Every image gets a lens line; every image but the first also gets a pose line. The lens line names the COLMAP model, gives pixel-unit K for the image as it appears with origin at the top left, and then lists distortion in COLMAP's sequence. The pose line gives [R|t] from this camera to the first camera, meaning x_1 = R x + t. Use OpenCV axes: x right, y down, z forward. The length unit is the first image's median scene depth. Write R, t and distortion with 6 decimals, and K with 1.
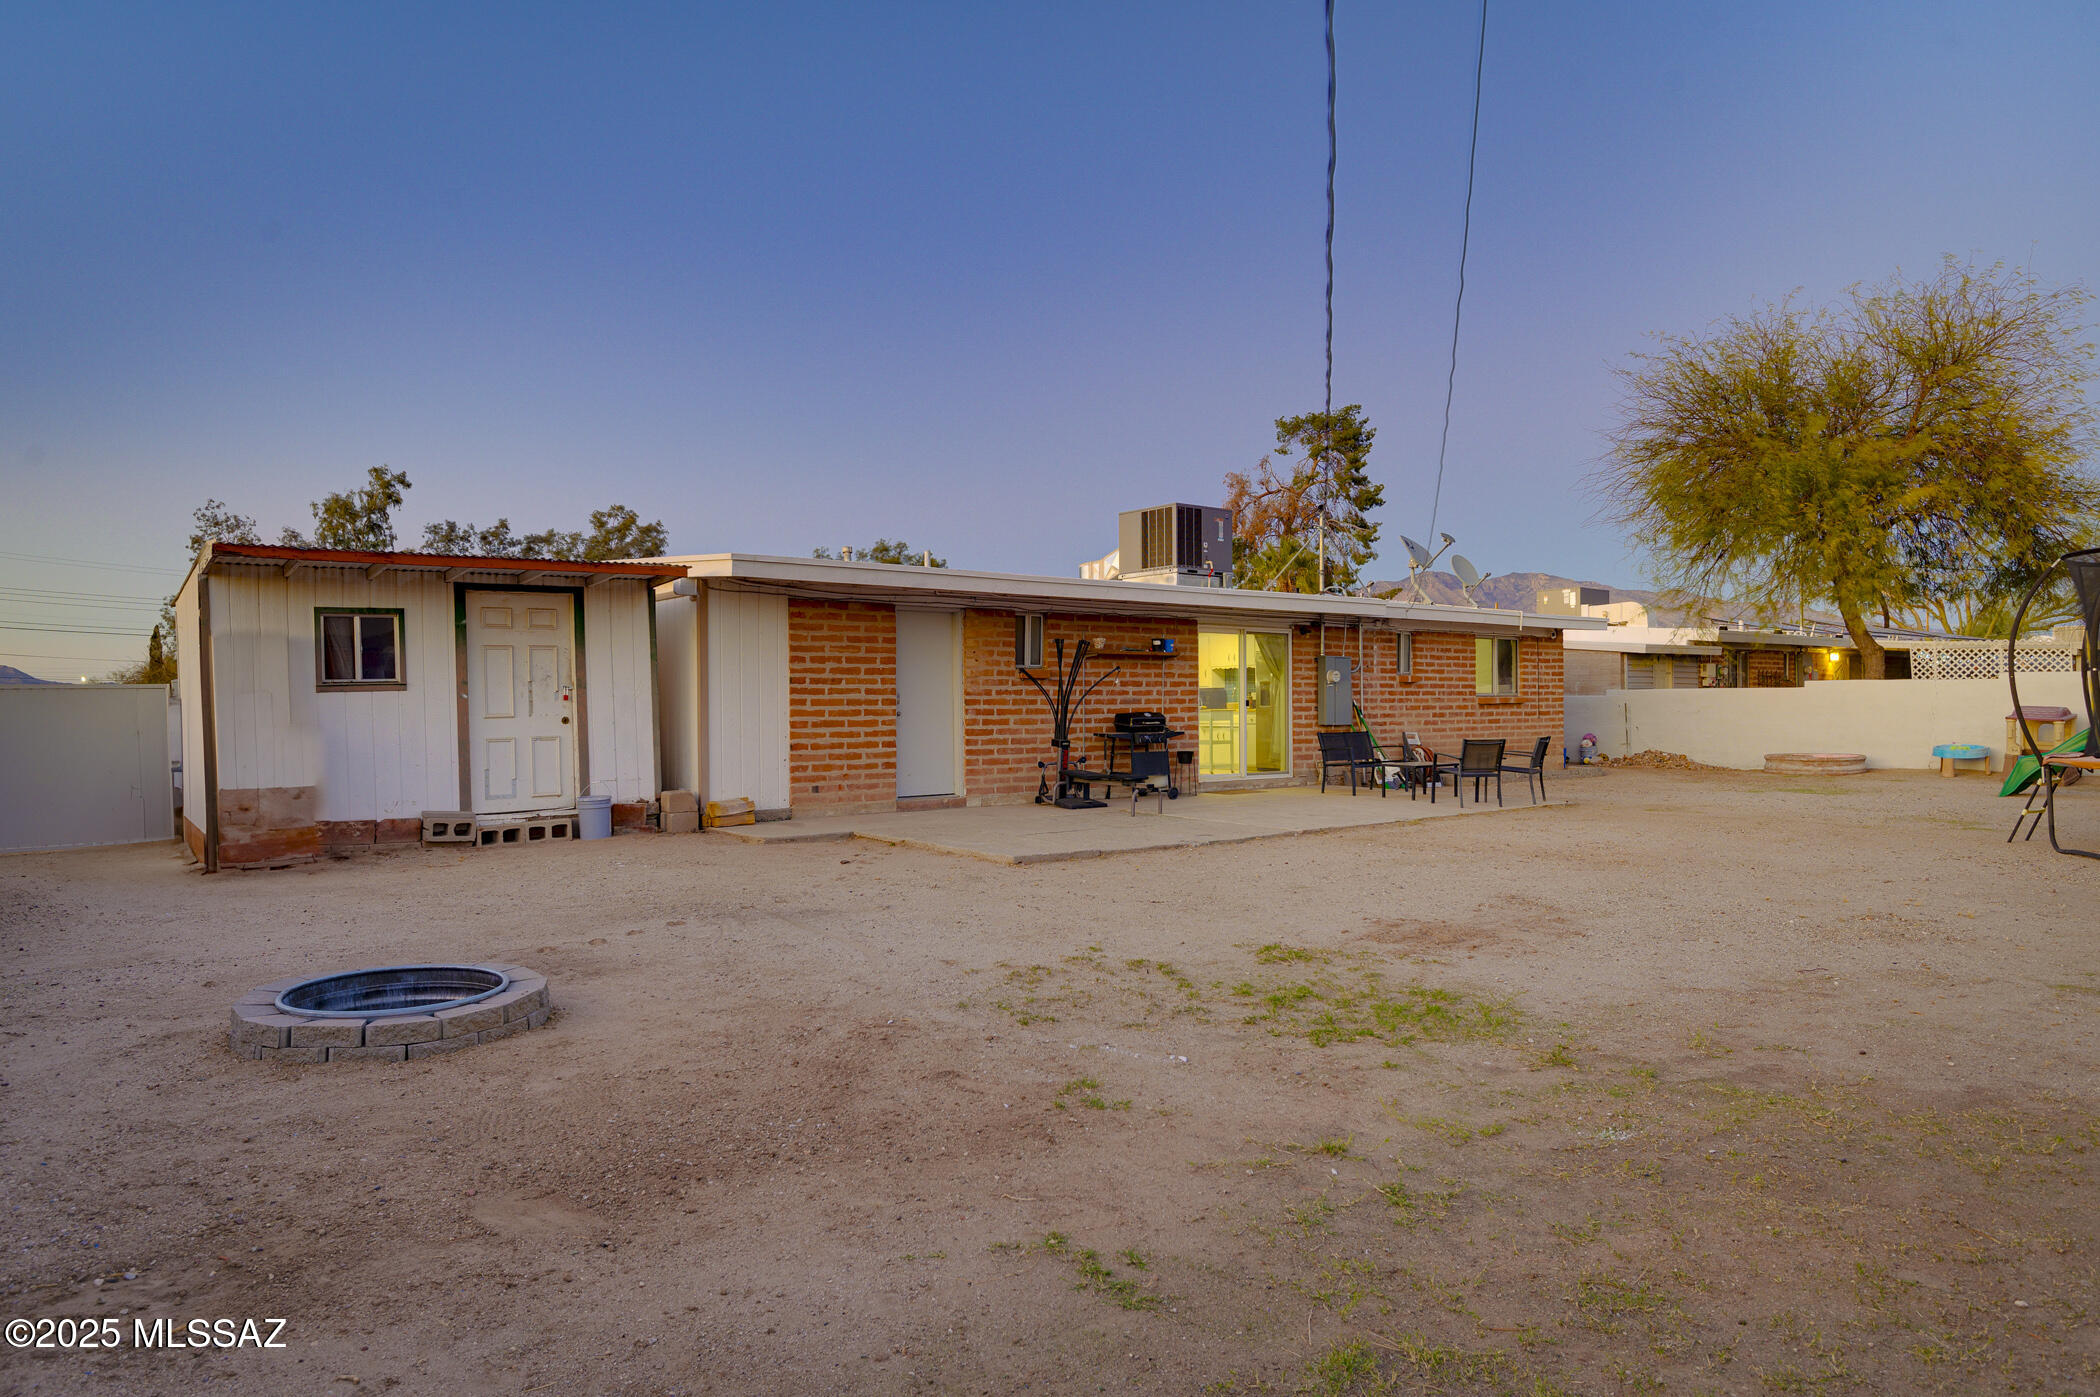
lens RADIAL K [[1295.9, 0, 1012.9], [0, 1295.9, 698.3], [0, 0, 1]] dist [-0.001856, -0.016648]
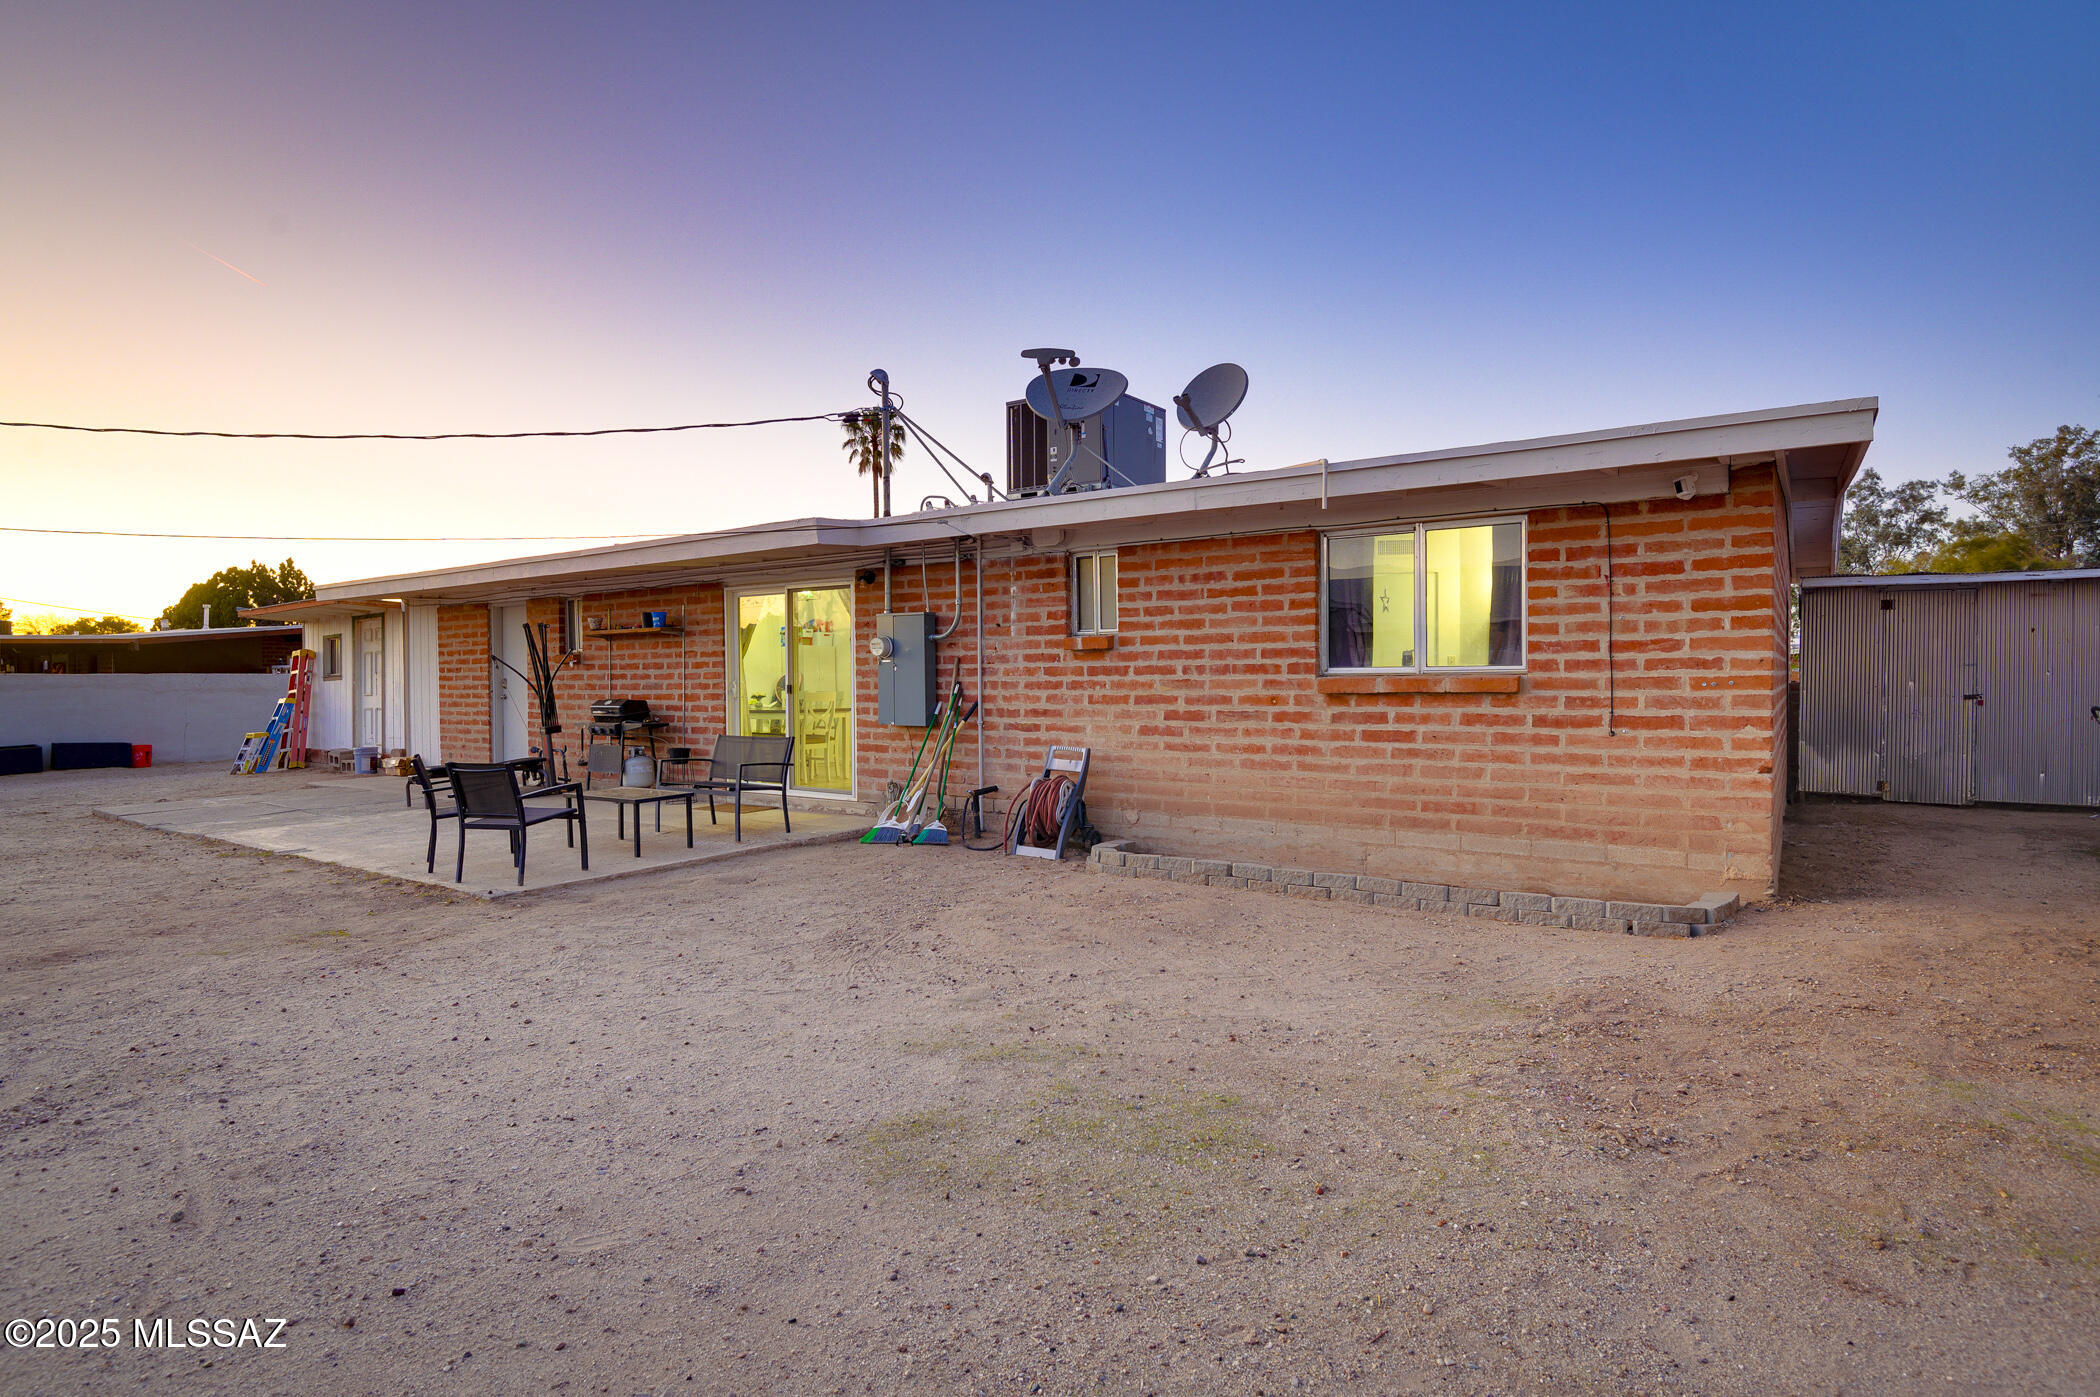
lens RADIAL K [[1085.5, 0, 1050.0], [0, 1085.5, 698.5], [0, 0, 1]] dist [-0.003782, -0.000437]
pose [[0.301009, 0.021144, -0.953387, 0.866490], [0.011800, 0.999595, 0.025894, -0.005371], [0.953548, -0.019045, 0.300638, 1.039029]]
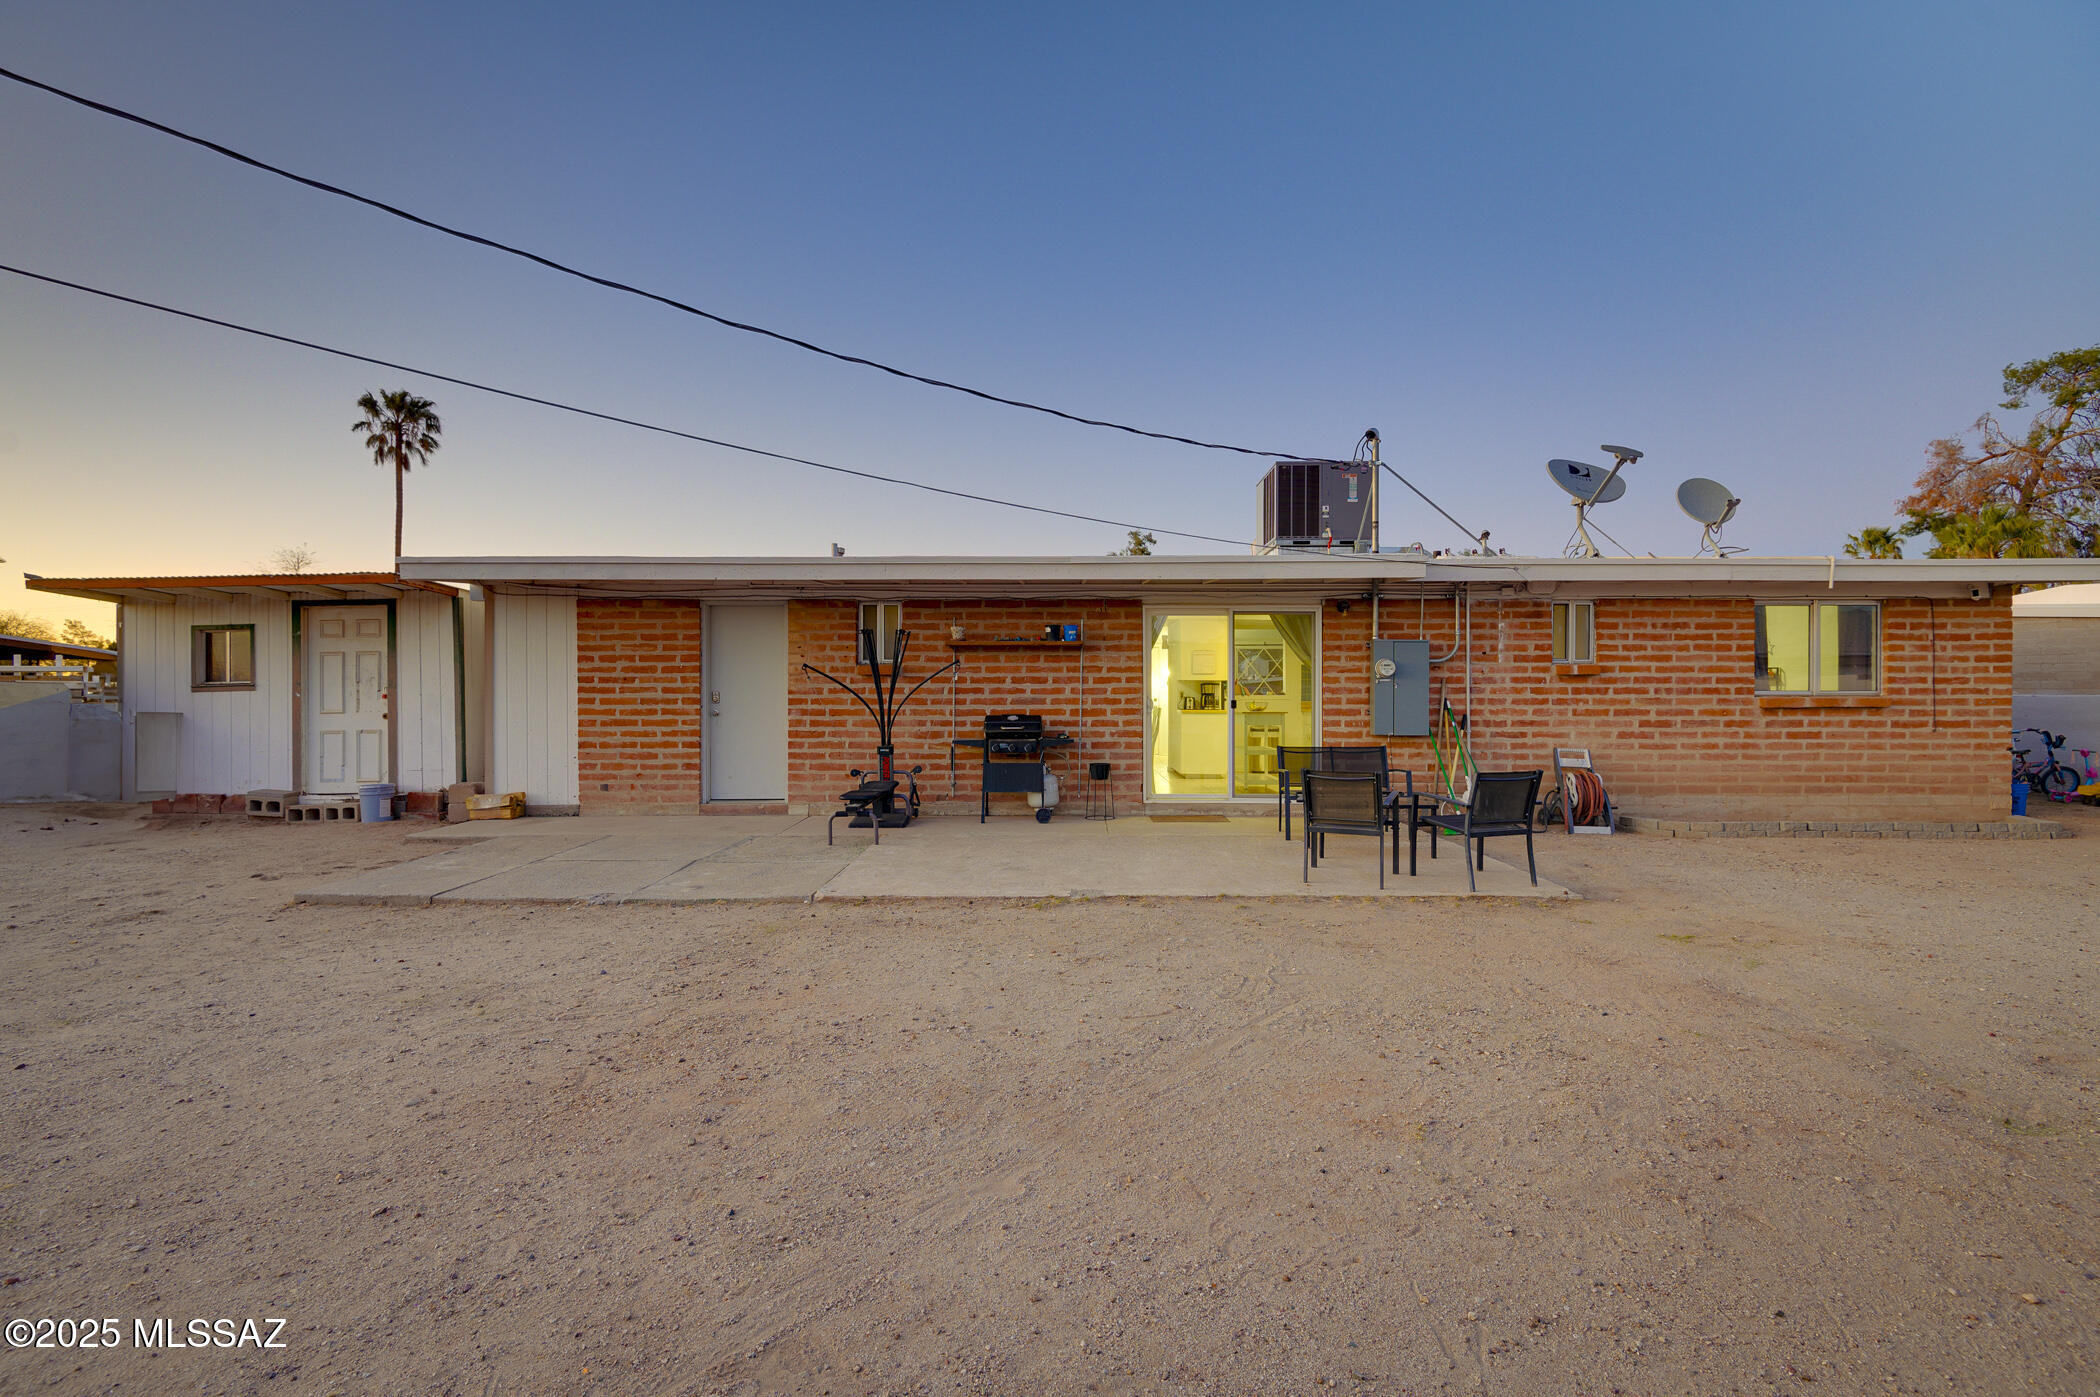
lens RADIAL K [[955.1, 0, 1050.0], [0, 955.1, 698.5], [0, 0, 1]] dist [0.015090, -0.011215]
pose [[0.786815, 0.006095, -0.617159, 0.483995], [-0.001269, 0.999965, 0.008258, -0.004629], [0.617188, -0.005714, 0.786795, 0.526166]]
